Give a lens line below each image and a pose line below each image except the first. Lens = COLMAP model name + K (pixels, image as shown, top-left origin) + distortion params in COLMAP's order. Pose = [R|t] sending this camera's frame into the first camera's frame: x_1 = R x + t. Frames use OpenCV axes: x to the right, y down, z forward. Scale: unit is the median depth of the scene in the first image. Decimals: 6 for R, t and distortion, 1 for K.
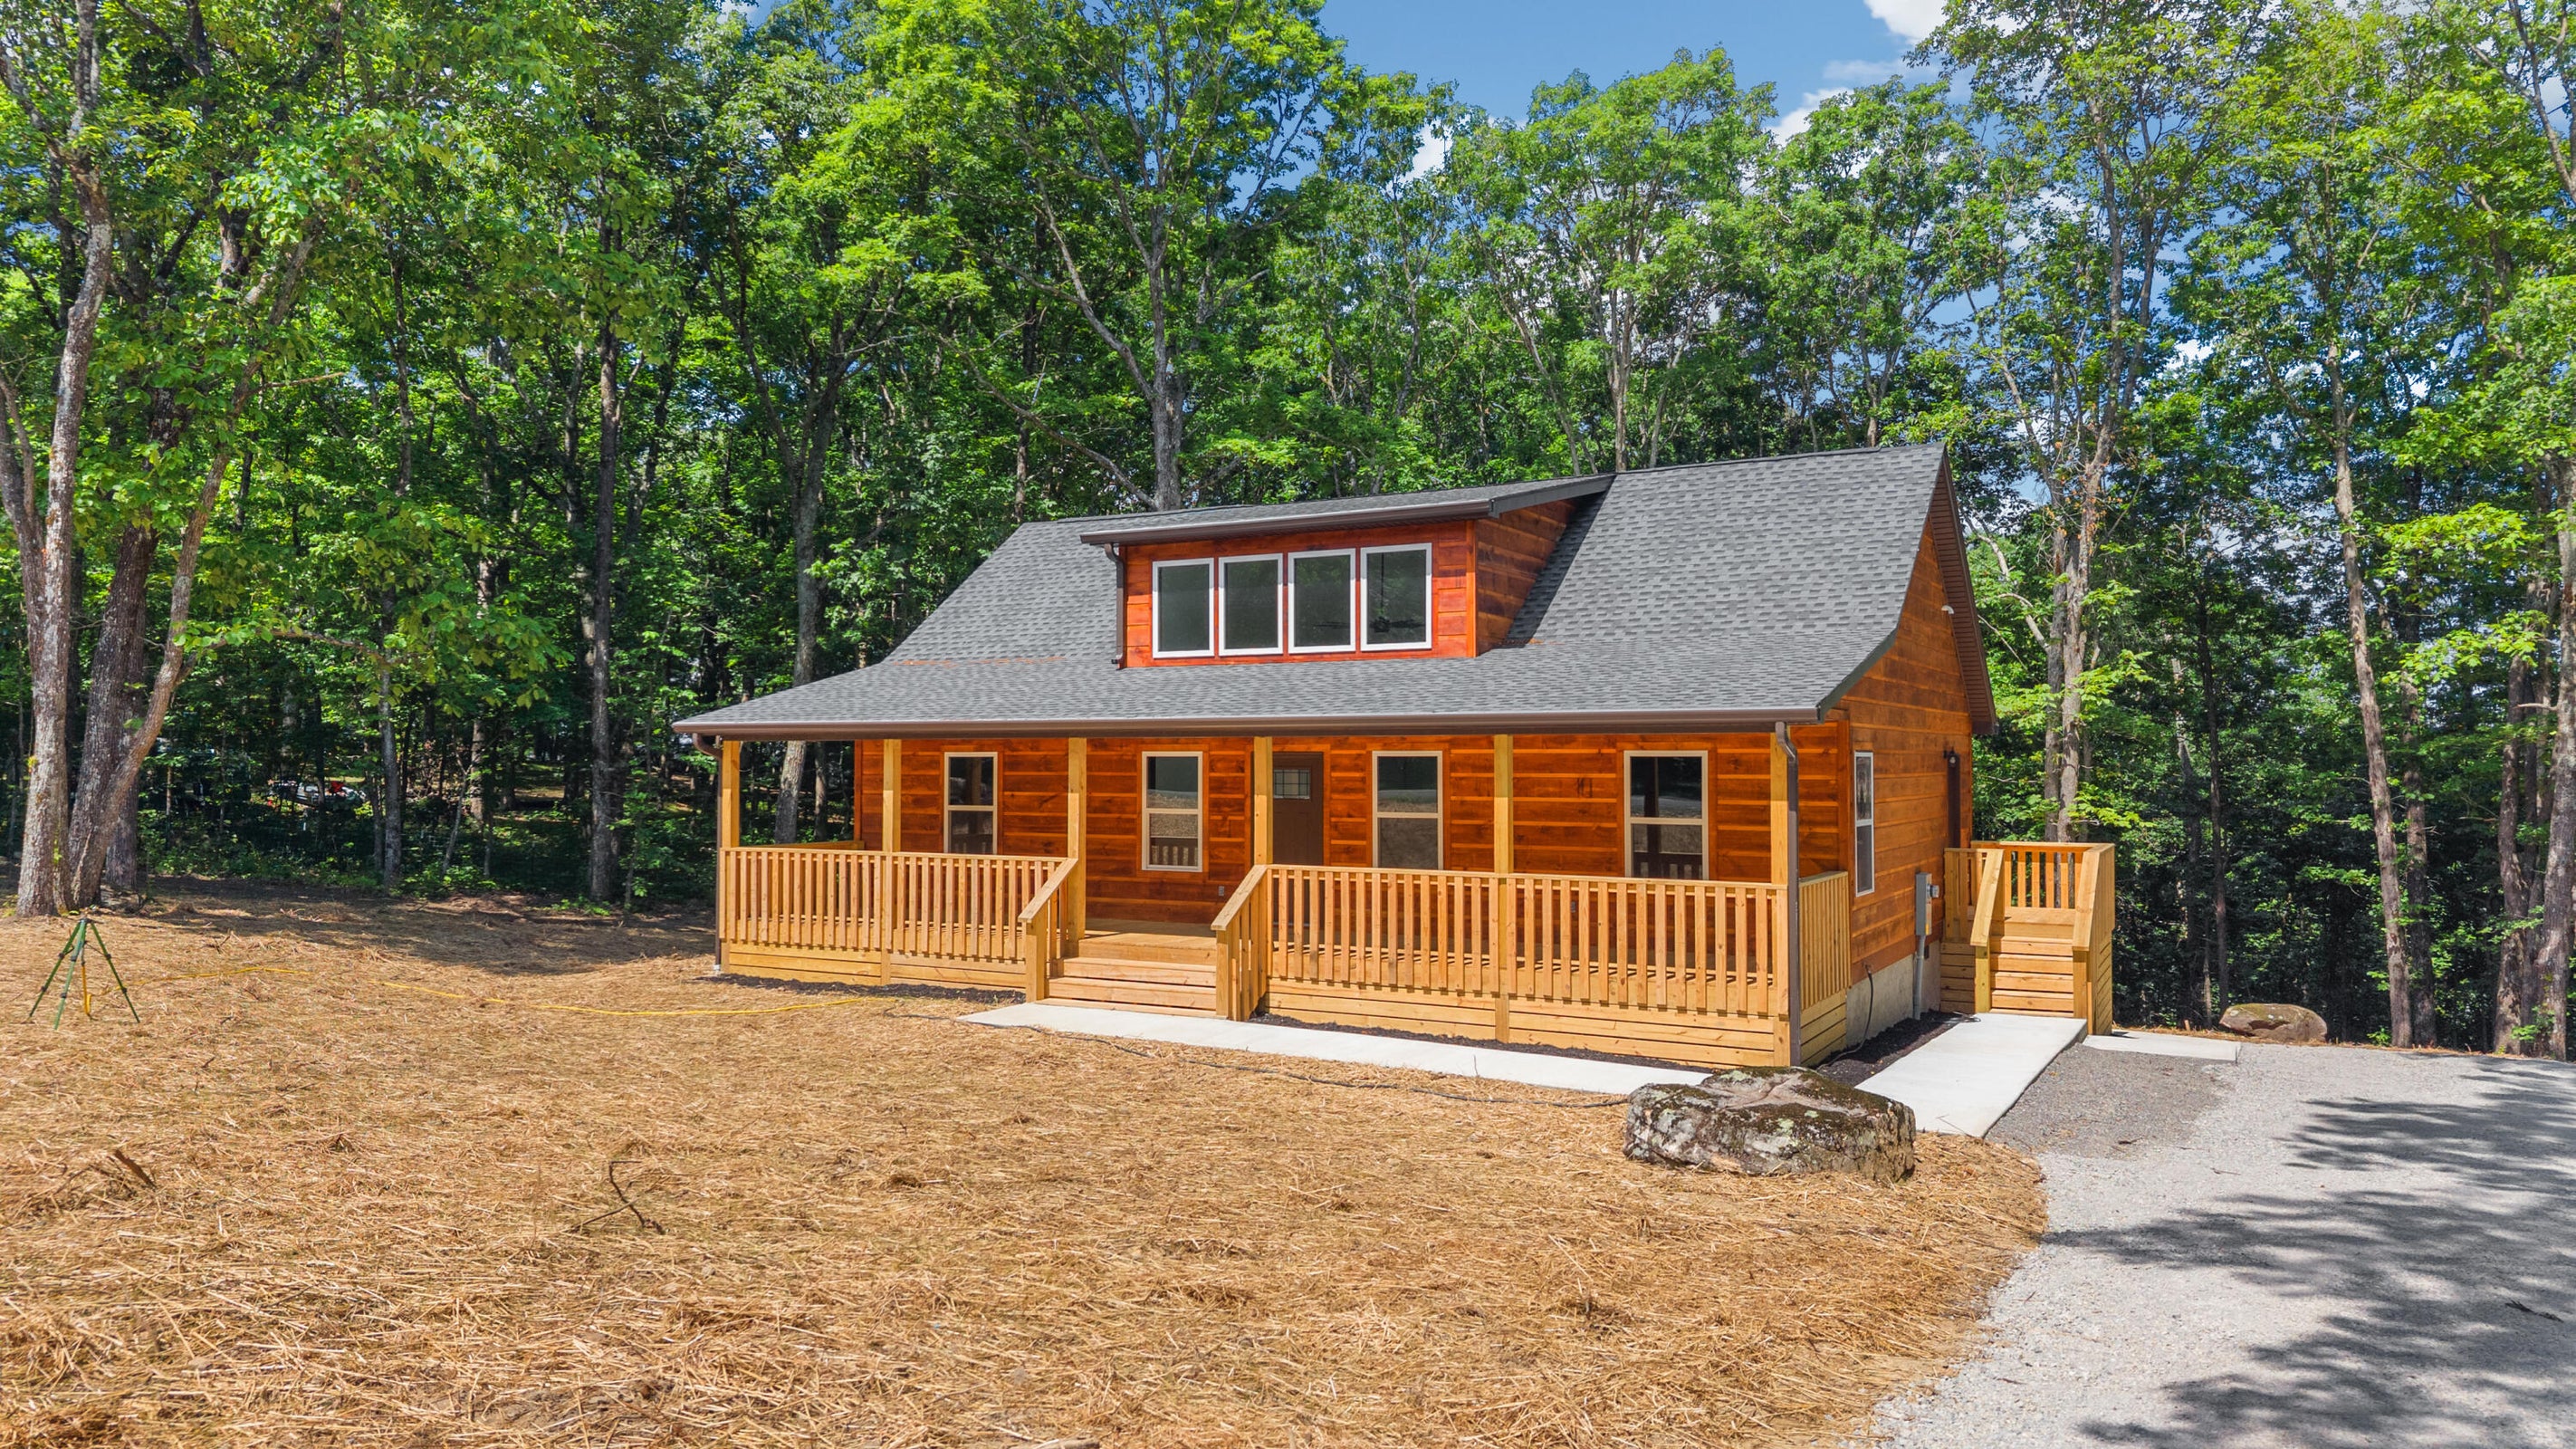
lens RADIAL K [[1736.5, 0, 1280.5], [0, 1736.5, 723.2], [0, 0, 1]] dist [-0.003730, -0.007970]
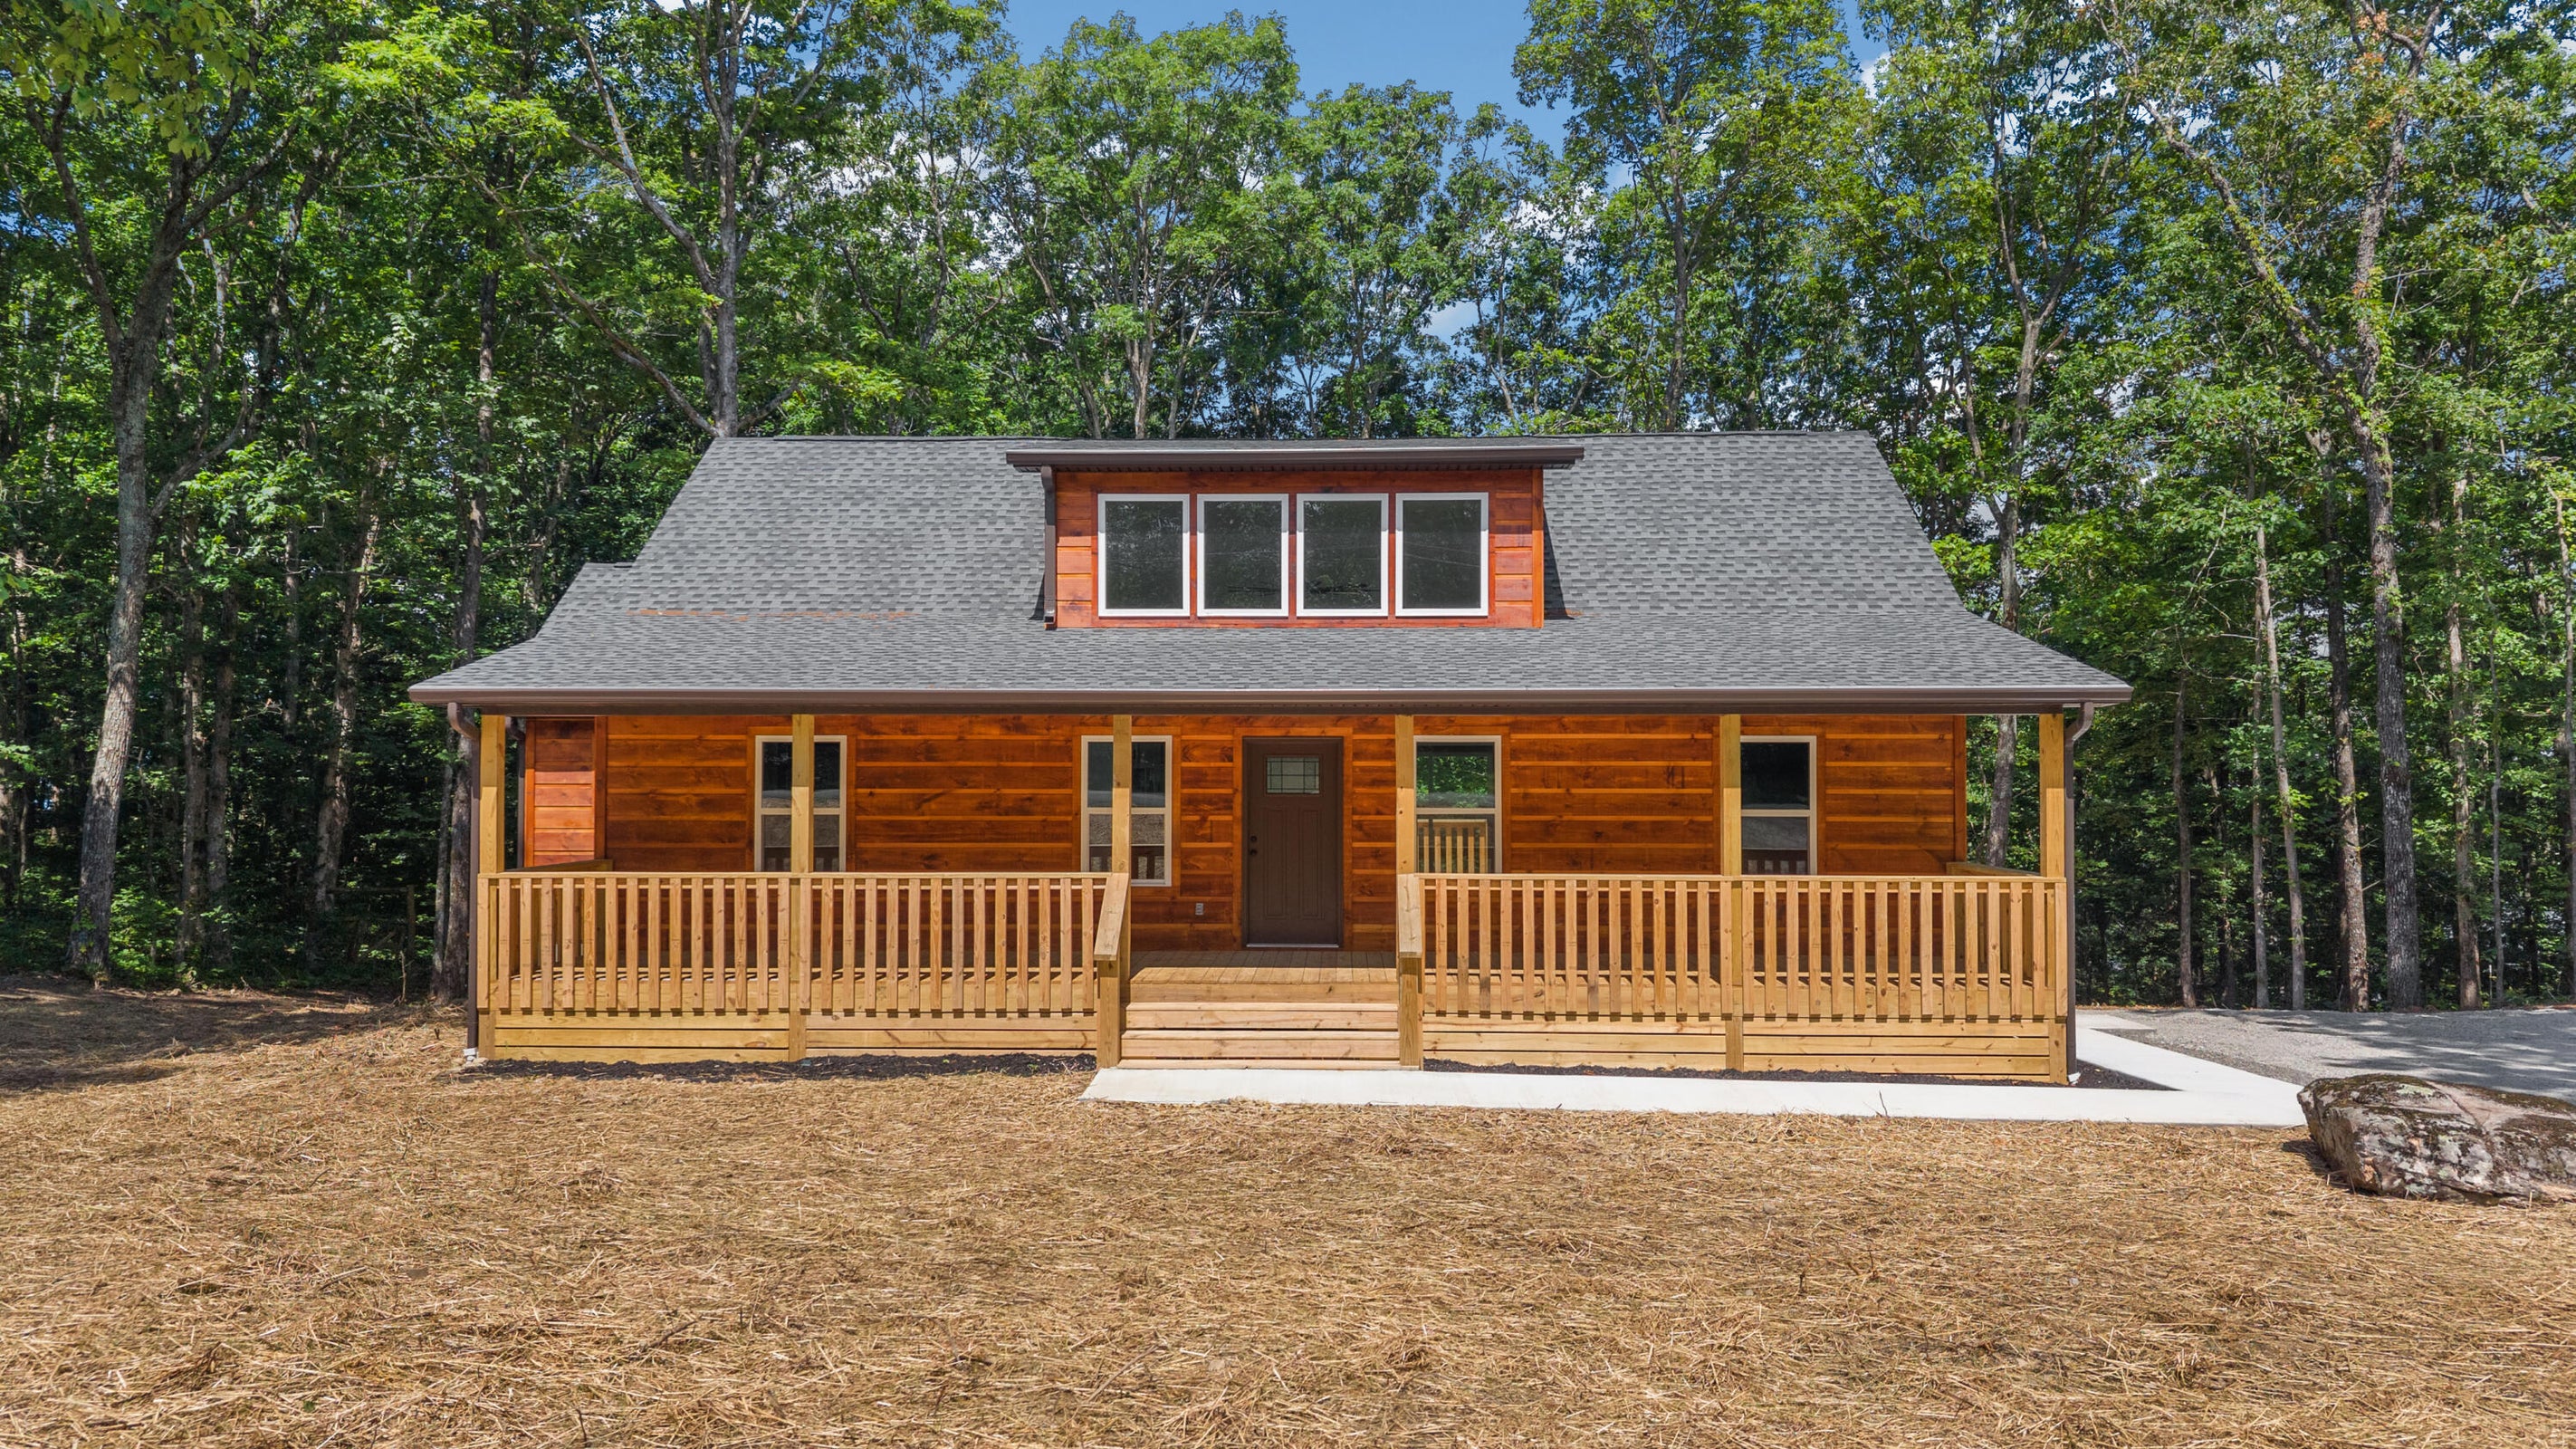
lens RADIAL K [[1736.5, 0, 1313.8], [0, 1736.5, 727.1], [0, 0, 1]] dist [-0.003730, -0.007970]
pose [[0.880665, 0.008451, 0.473663, -0.383385], [-0.011534, 0.999927, 0.003605, 0.009337], [-0.473598, -0.008639, 0.880699, 0.275526]]
